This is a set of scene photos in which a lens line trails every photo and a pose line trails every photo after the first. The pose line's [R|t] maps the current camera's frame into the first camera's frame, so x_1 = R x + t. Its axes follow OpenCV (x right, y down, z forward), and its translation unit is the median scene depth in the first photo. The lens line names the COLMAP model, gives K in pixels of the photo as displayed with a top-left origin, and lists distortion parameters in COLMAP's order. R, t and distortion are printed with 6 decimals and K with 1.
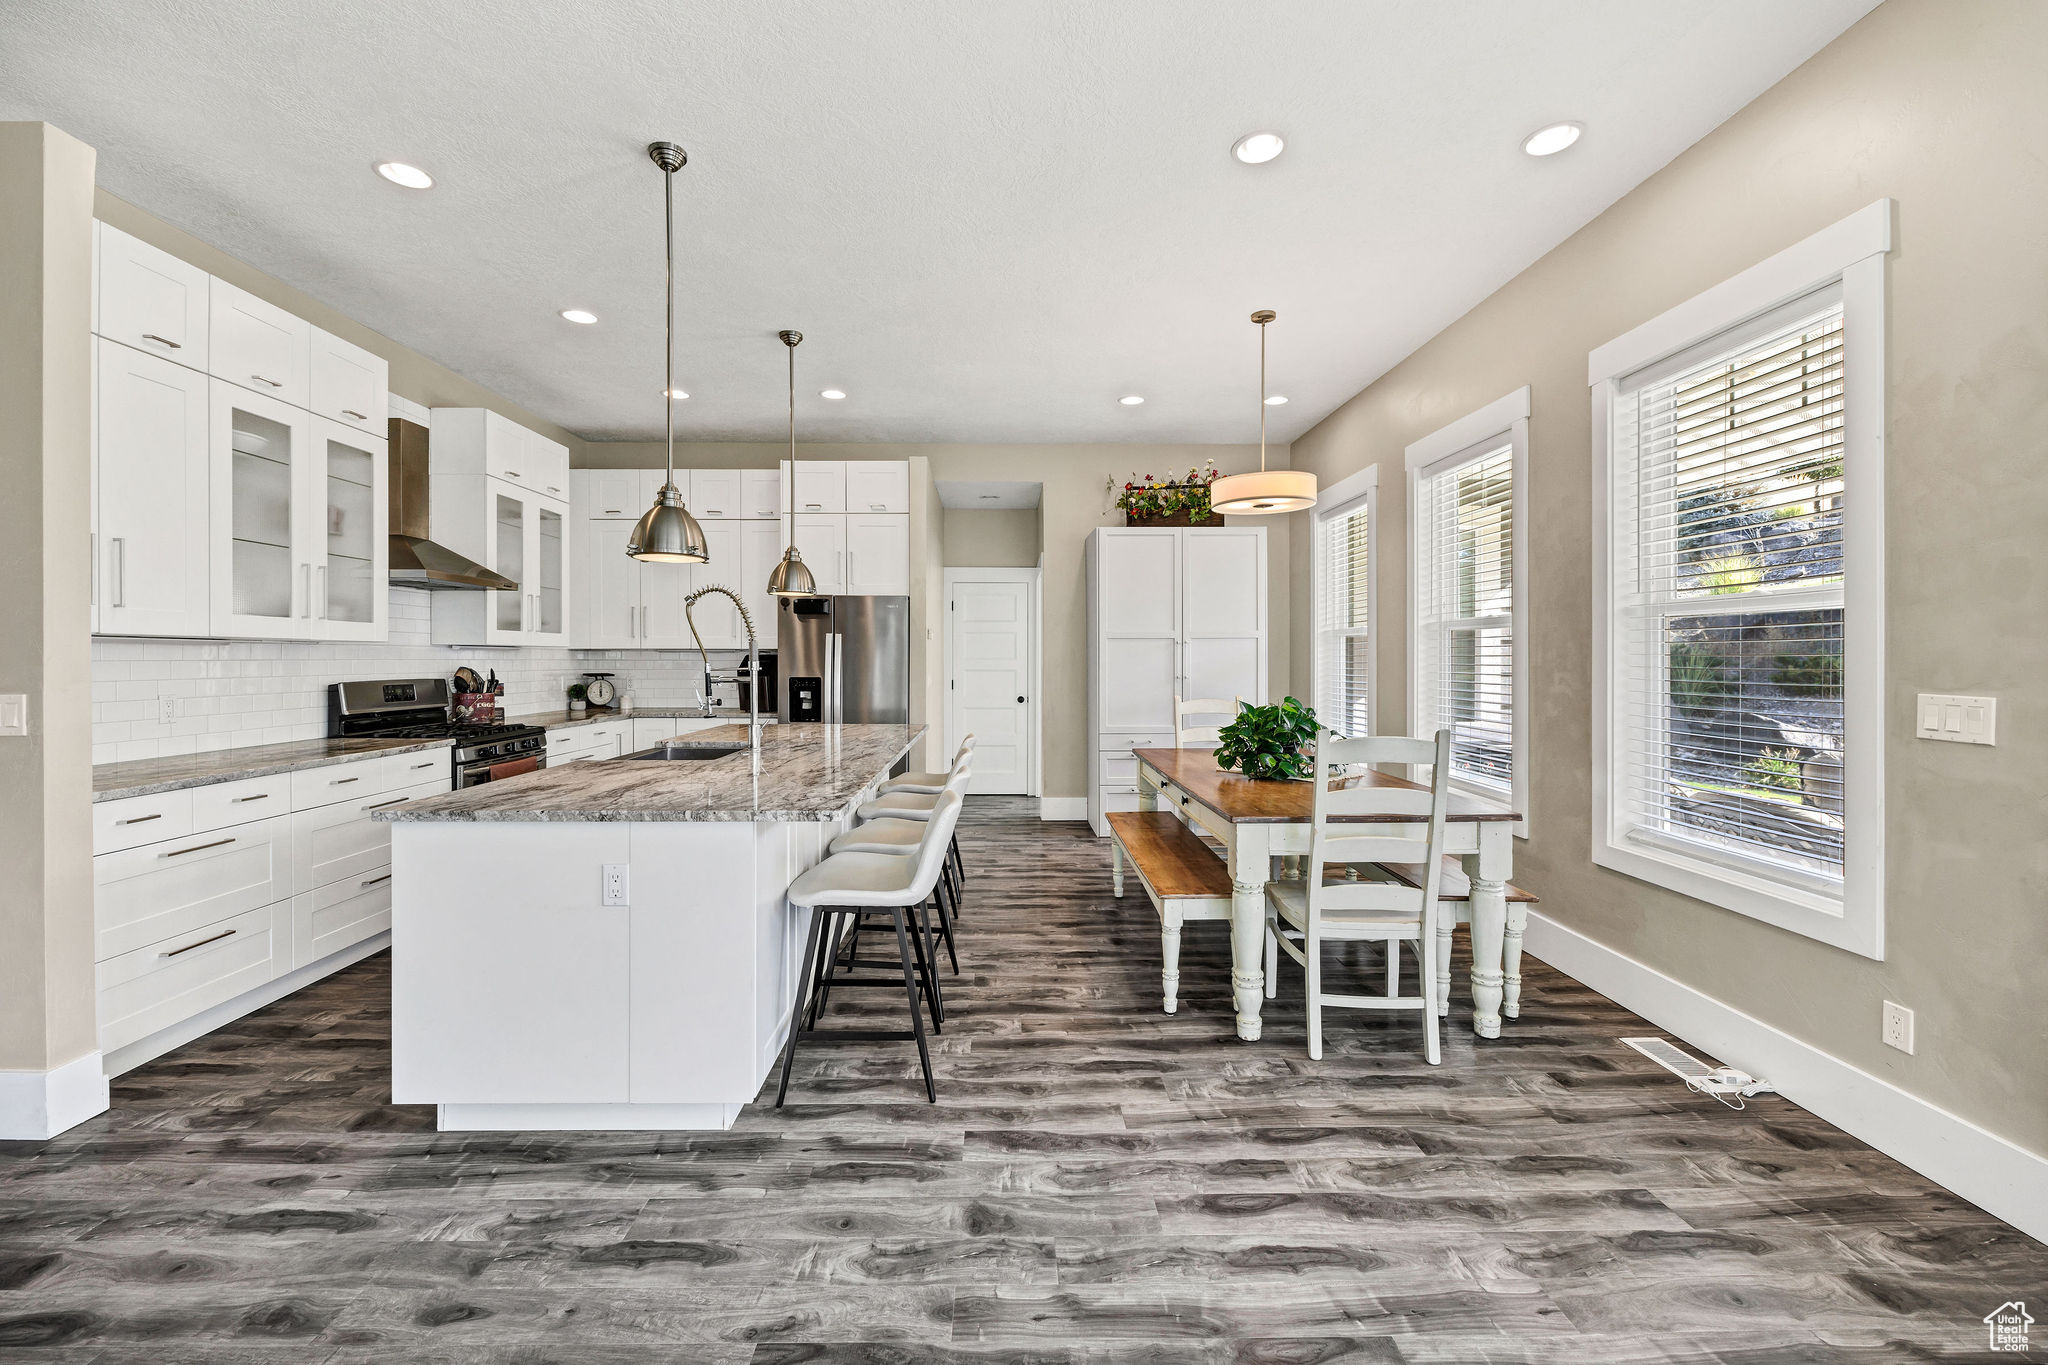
lens RADIAL K [[844.8, 0, 1022.0], [0, 844.8, 666.1], [0, 0, 1]] dist [-0.002670, 0.000162]
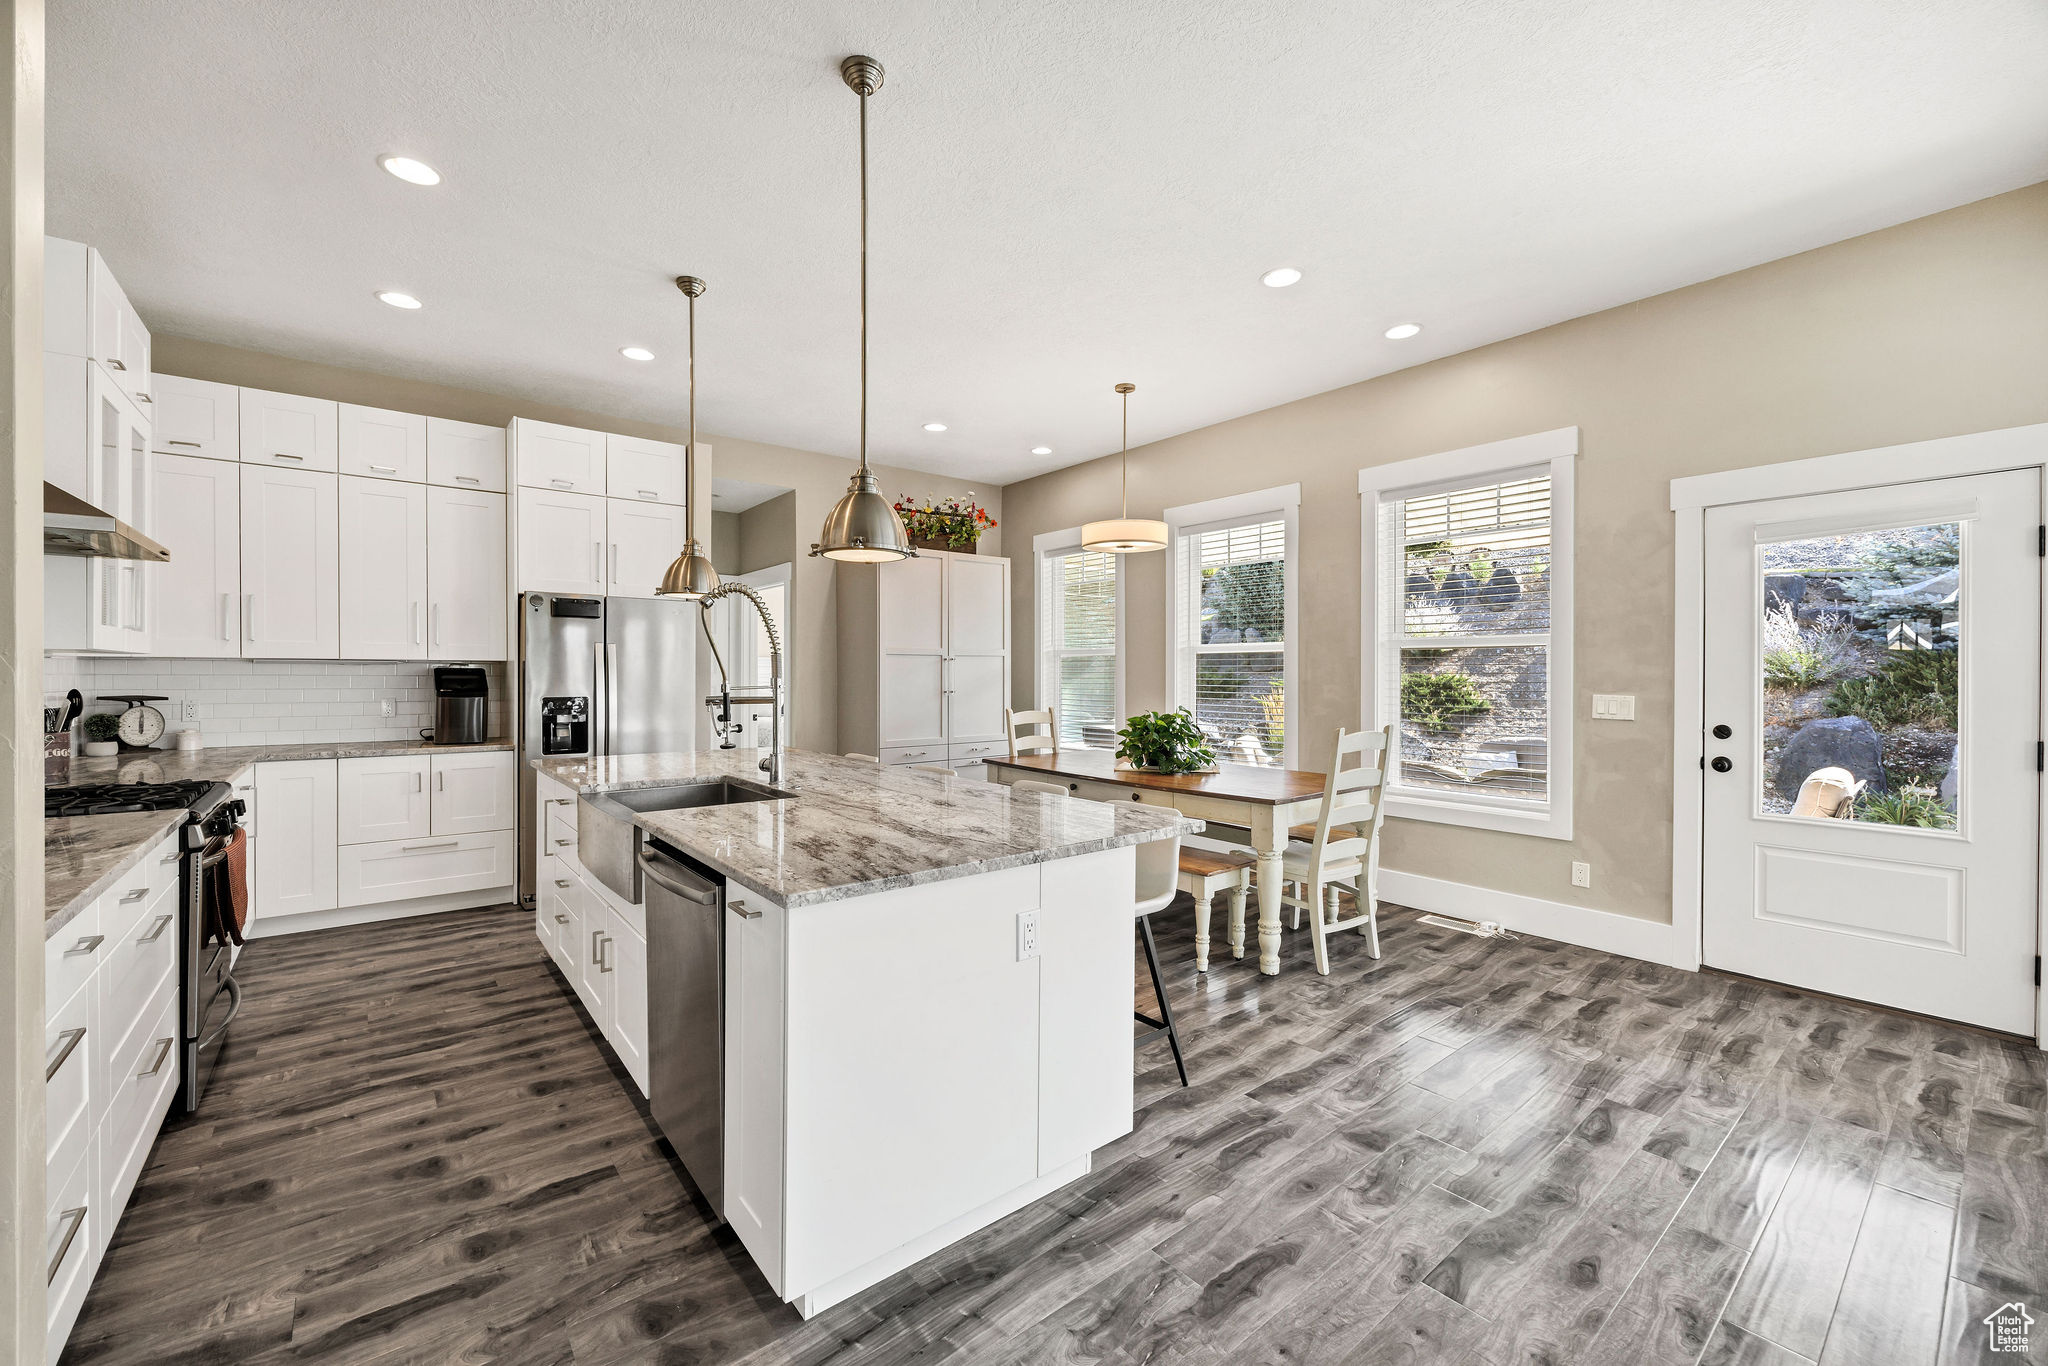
lens RADIAL K [[815.6, 0, 1030.1], [0, 815.6, 681.9], [0, 0, 1]] dist [-0.005481, 0.000029]
pose [[0.787079, -0.004631, 0.616835, -0.920146], [0.003369, 0.999989, 0.003209, -0.005226], [-0.616843, -0.000447, 0.787086, 0.306460]]
